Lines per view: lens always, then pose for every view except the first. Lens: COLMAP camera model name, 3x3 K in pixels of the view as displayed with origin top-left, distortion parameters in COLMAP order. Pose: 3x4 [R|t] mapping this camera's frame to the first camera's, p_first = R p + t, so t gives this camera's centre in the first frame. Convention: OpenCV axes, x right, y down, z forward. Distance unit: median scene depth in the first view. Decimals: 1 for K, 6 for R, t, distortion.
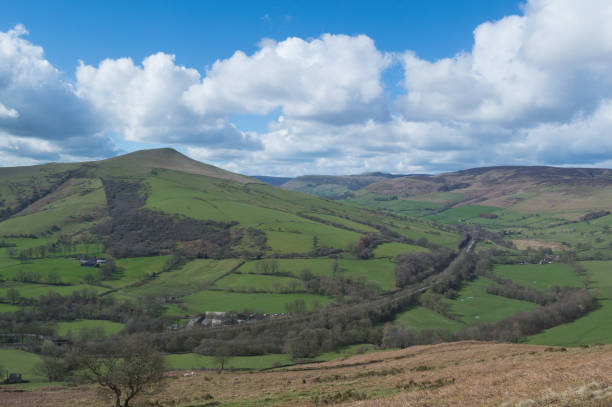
lens RADIAL K [[489.0, 0, 309.3], [0, 489.0, 195.6], [0, 0, 1]] dist [-0.090138, 0.009389]
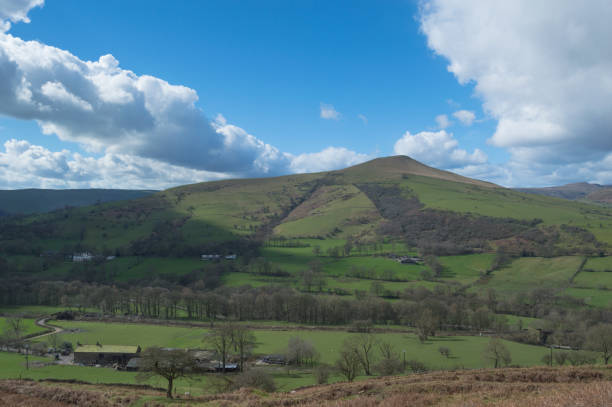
lens RADIAL K [[488.6, 0, 308.4], [0, 488.6, 196.2], [0, 0, 1]] dist [-0.091653, 0.013642]
pose [[0.940656, -0.030534, -0.337986, -0.259449], [0.016720, 0.998904, -0.043708, 0.043558], [0.338951, 0.035463, 0.940136, 0.030921]]
